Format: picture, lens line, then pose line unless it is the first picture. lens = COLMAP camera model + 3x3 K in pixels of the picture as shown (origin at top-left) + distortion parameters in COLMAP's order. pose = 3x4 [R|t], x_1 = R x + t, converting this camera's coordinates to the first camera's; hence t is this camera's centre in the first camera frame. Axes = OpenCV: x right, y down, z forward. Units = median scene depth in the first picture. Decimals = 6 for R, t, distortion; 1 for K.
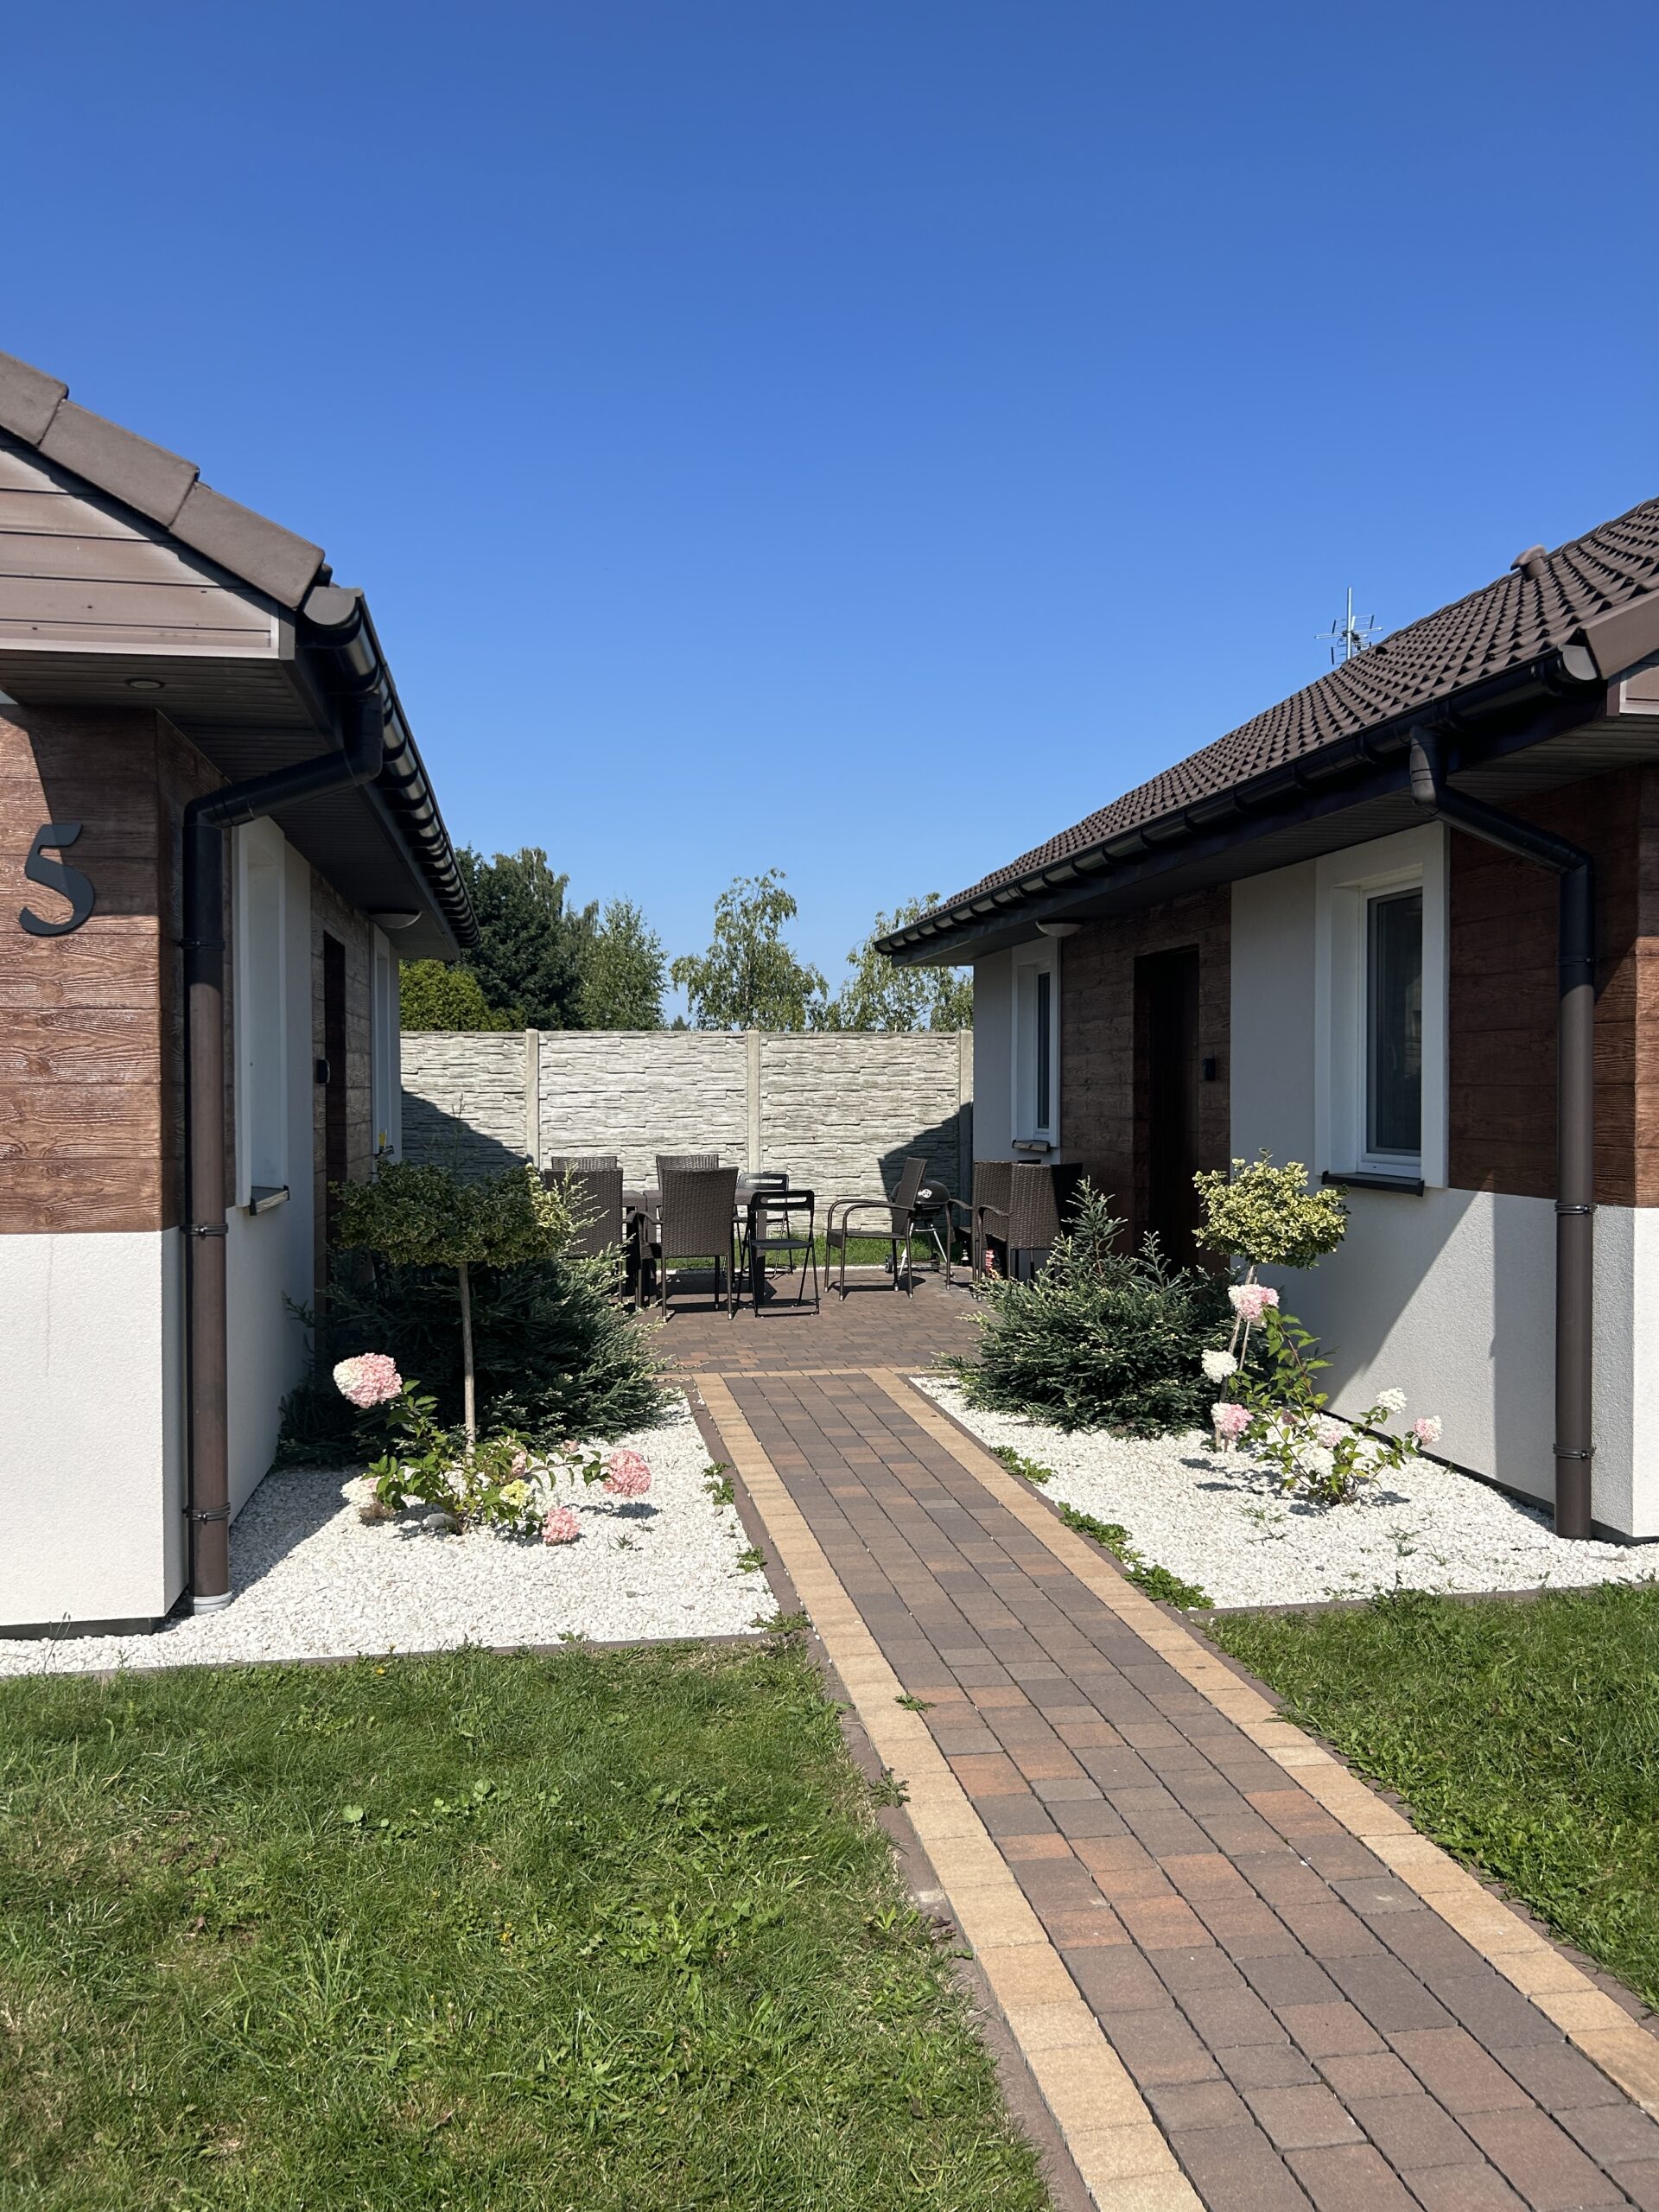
lens RADIAL K [[1647.6, 0, 829.5], [0, 1647.6, 1106.0], [0, 0, 1]] dist [0.053487, -0.123760]
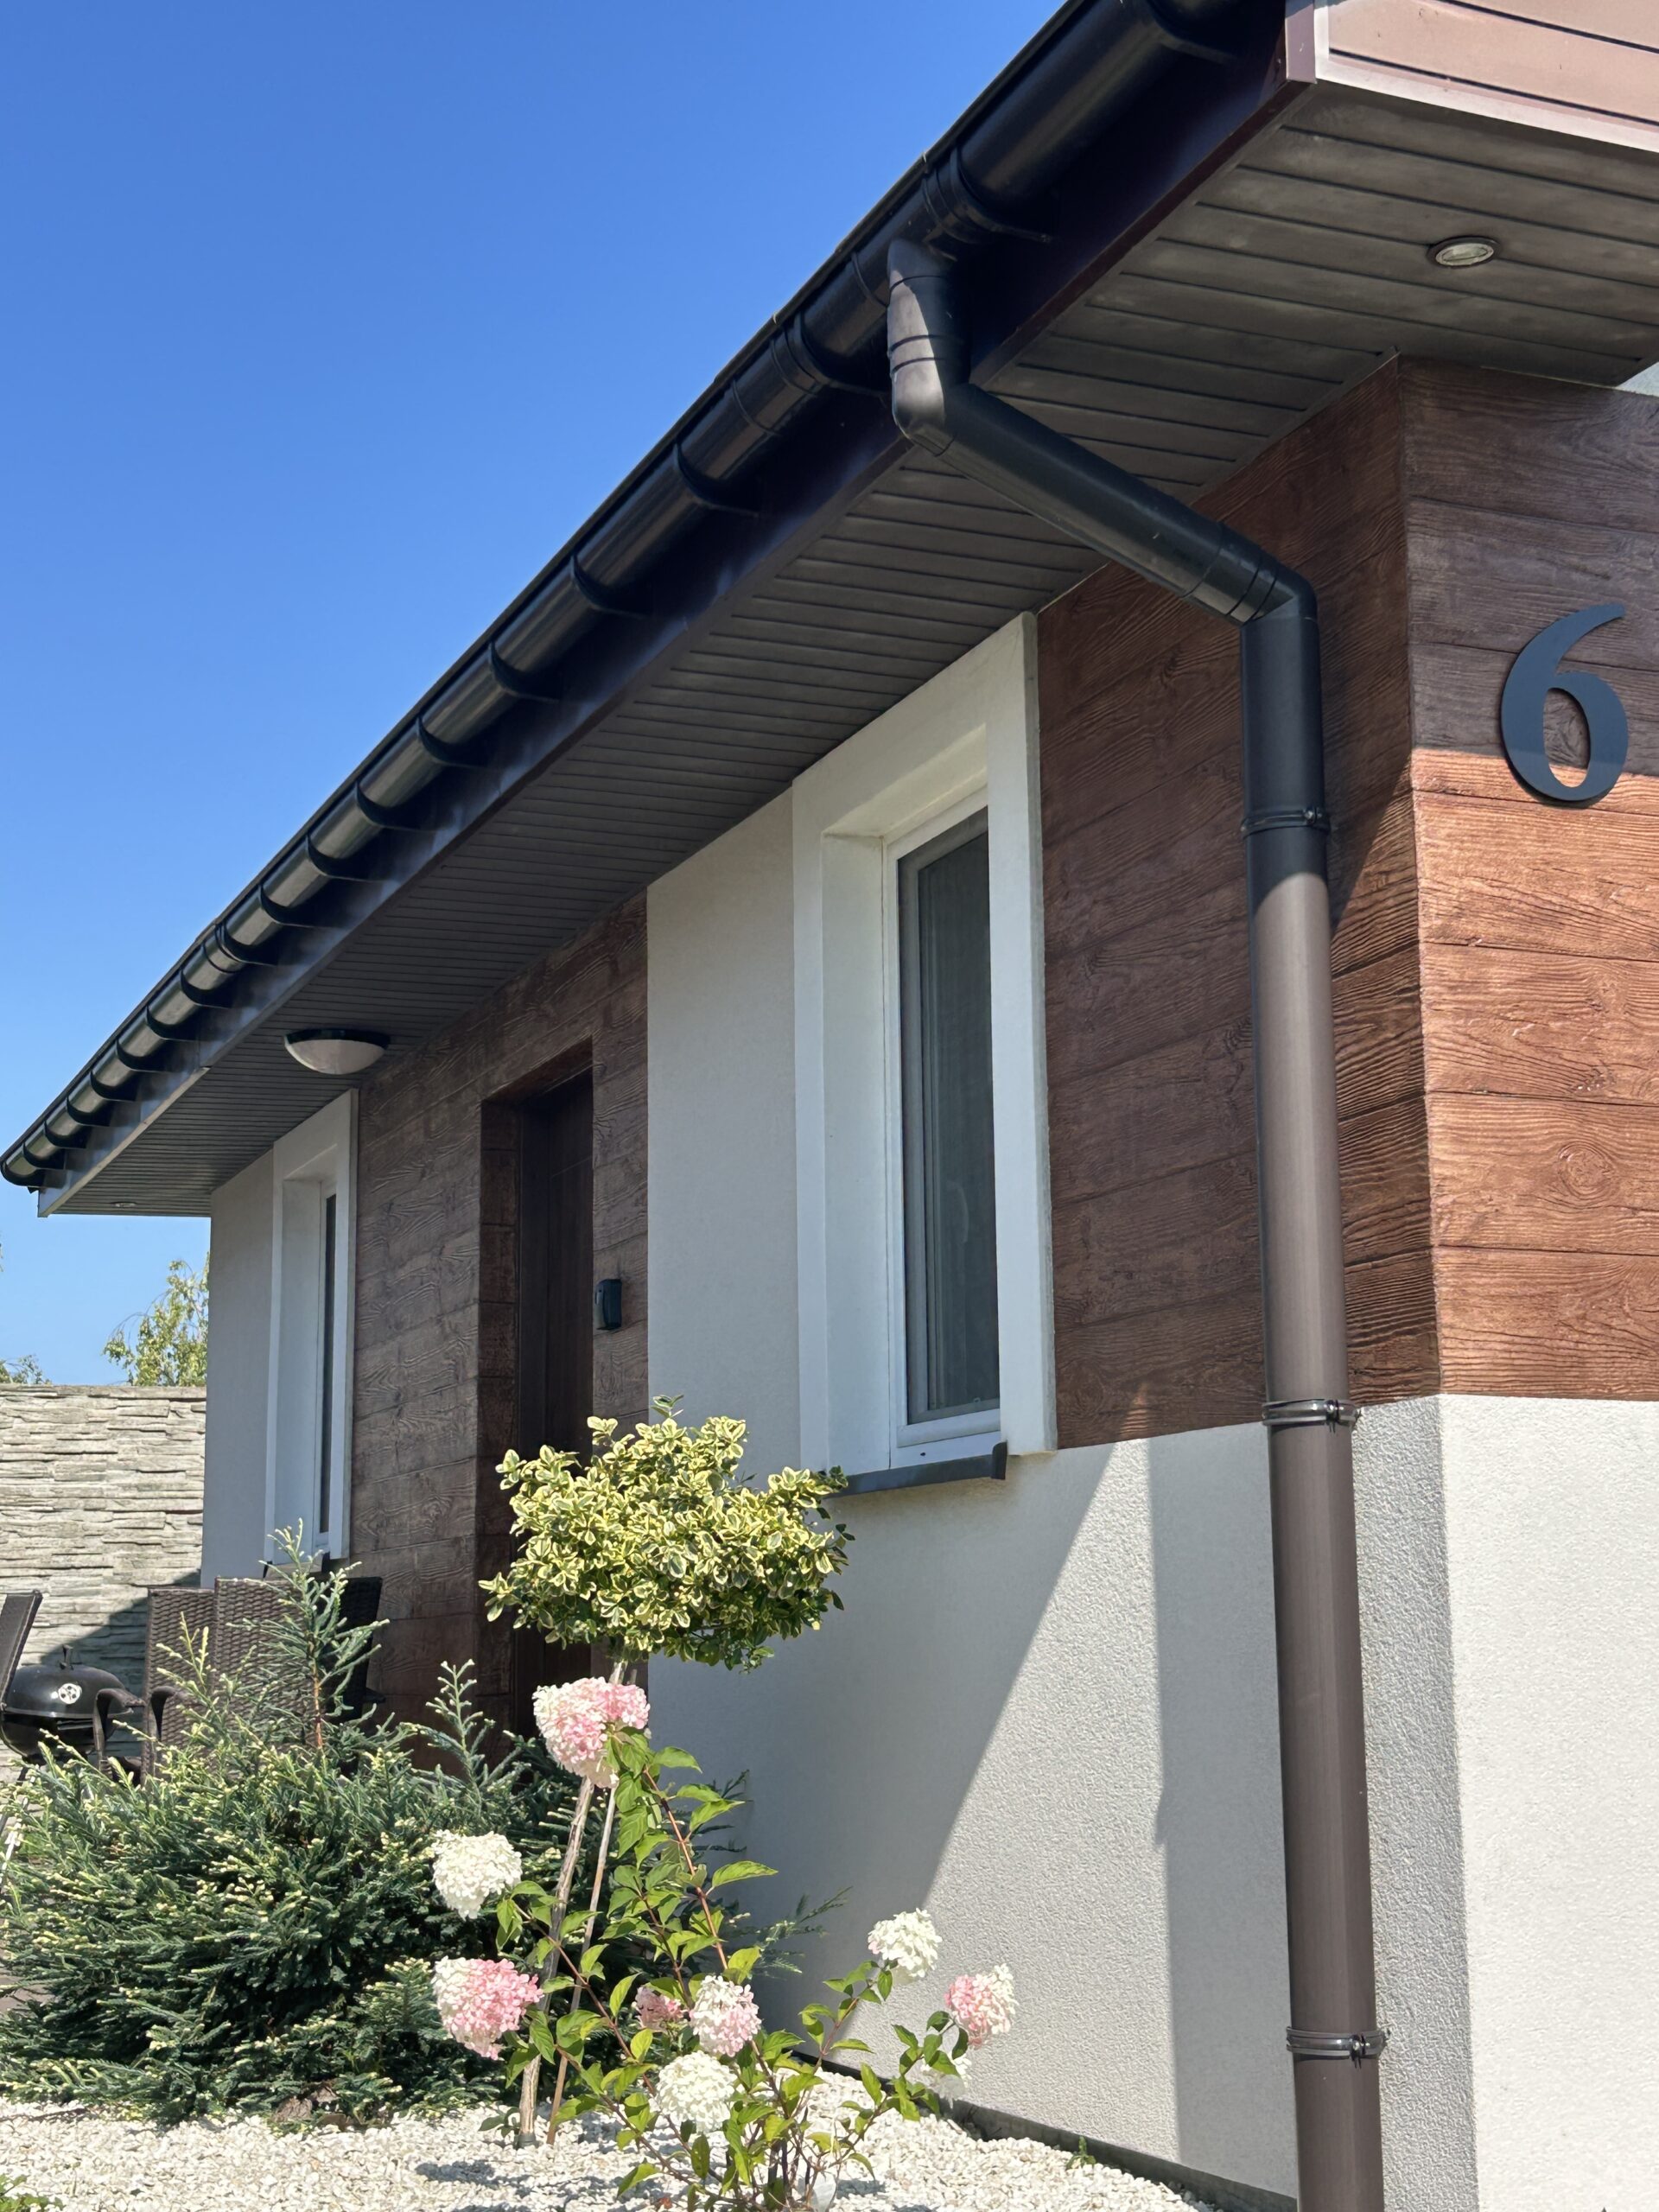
lens RADIAL K [[3006.6, 0, 829.5], [0, 3006.6, 1106.0], [0, 0, 1]] dist [0.231103, -0.902728]
pose [[0.977031, 0.031953, 0.210688, 0.156681], [0.010103, 0.980636, -0.195578, 0.118027], [-0.212857, 0.193215, 0.957789, 0.264849]]
